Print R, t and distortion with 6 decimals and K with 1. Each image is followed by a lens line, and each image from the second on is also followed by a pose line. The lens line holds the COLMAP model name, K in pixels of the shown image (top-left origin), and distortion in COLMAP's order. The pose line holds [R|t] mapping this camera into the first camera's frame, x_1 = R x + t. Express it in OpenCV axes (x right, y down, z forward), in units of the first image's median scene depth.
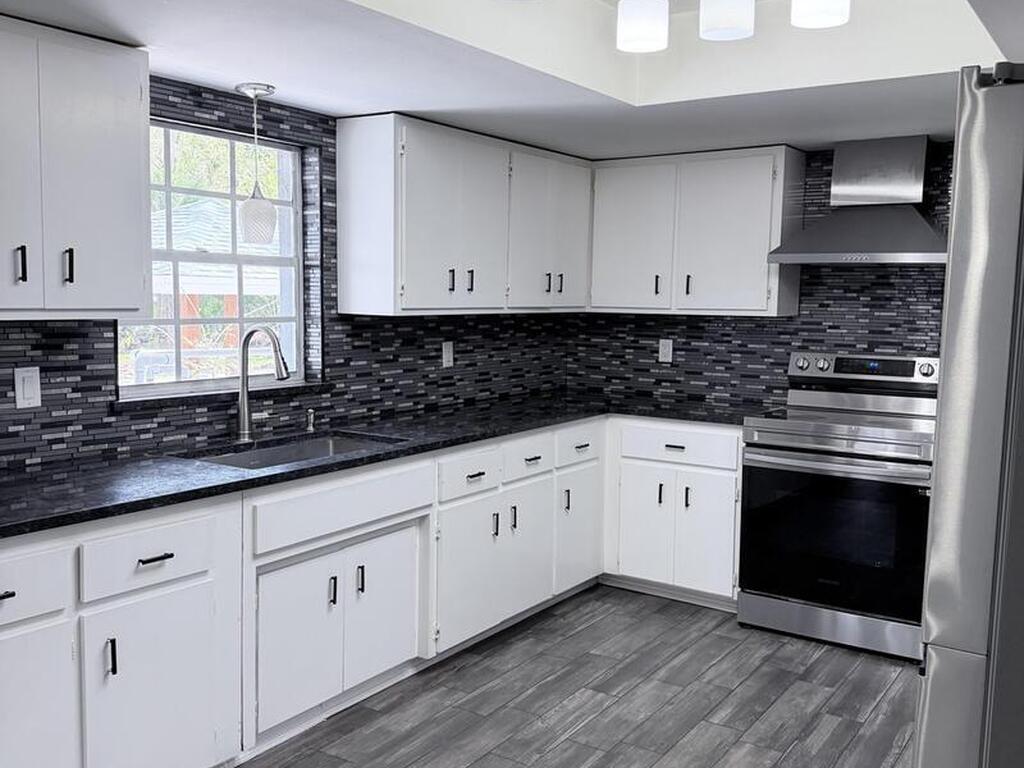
lens RADIAL K [[954.4, 0, 507.3], [0, 954.4, 384.1], [0, 0, 1]] dist [0.158057, -0.305118]
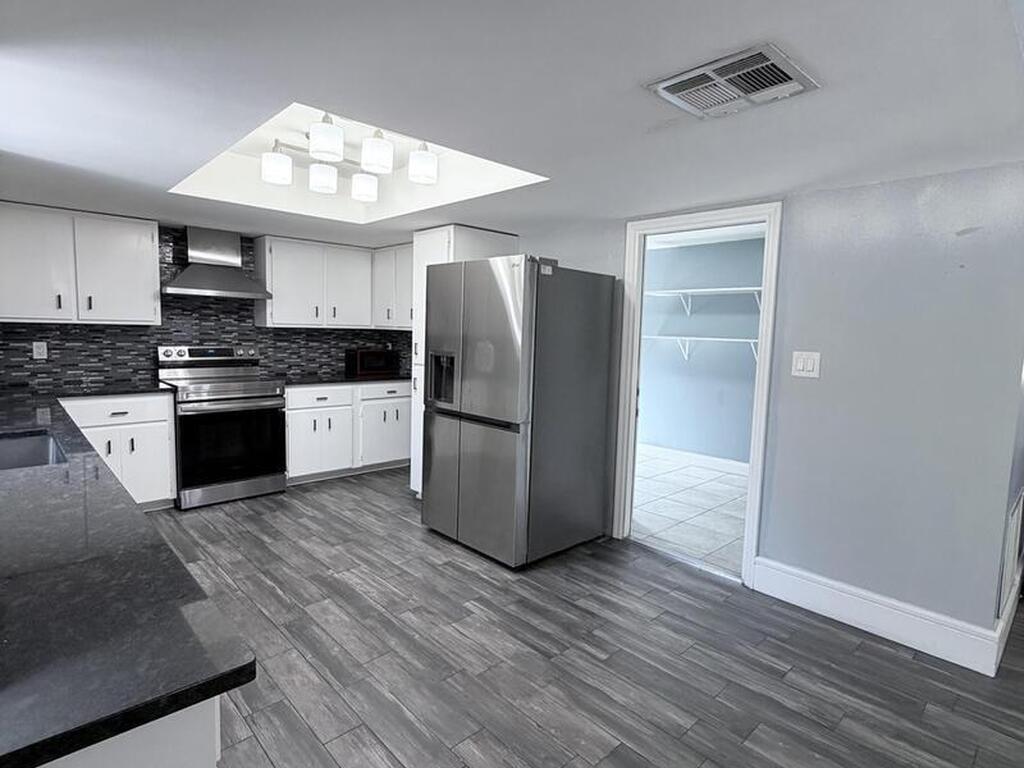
lens RADIAL K [[544.3, 0, 512.3], [0, 544.3, 376.2], [0, 0, 1]] dist [0.000745, -0.000298]
pose [[0.212075, -0.096057, 0.972521, -0.534876], [0.067085, 0.994241, 0.083573, -0.022378], [-0.974948, 0.047518, 0.217298, 0.233435]]
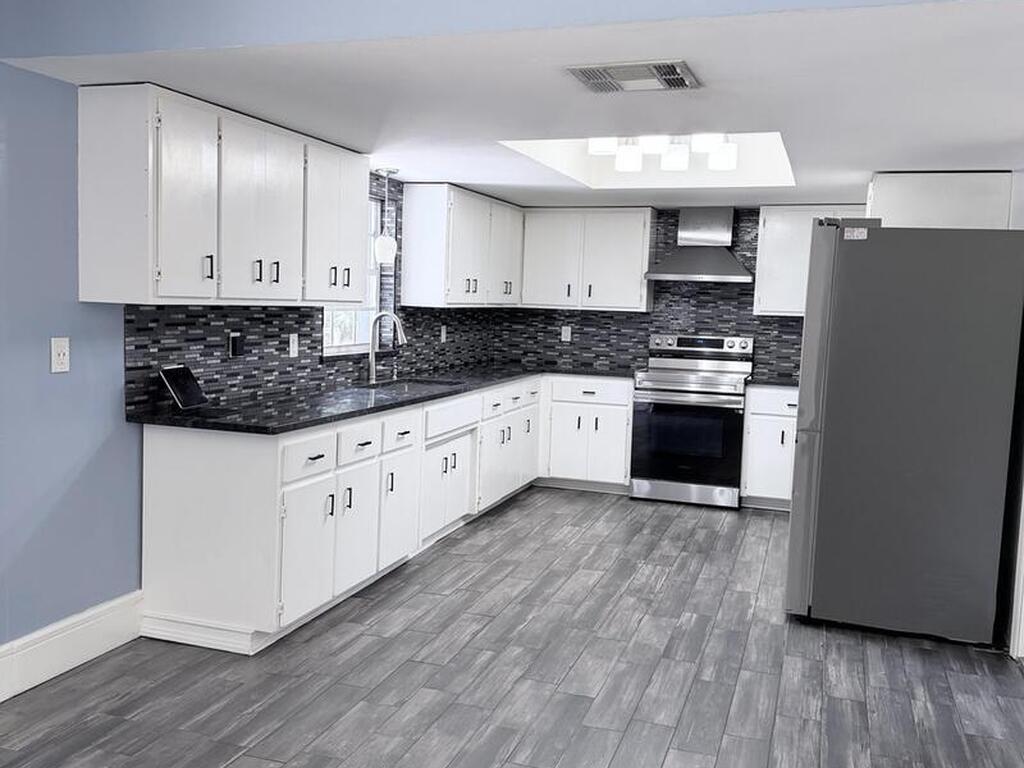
lens RADIAL K [[954.4, 0, 507.3], [0, 954.4, 384.1], [0, 0, 1]] dist [0.158057, -0.305118]
pose [[0.962384, -0.007137, 0.271598, -0.407017], [0.006538, 0.999974, 0.003109, 0.047612], [-0.271613, -0.001216, 0.962406, -0.517760]]
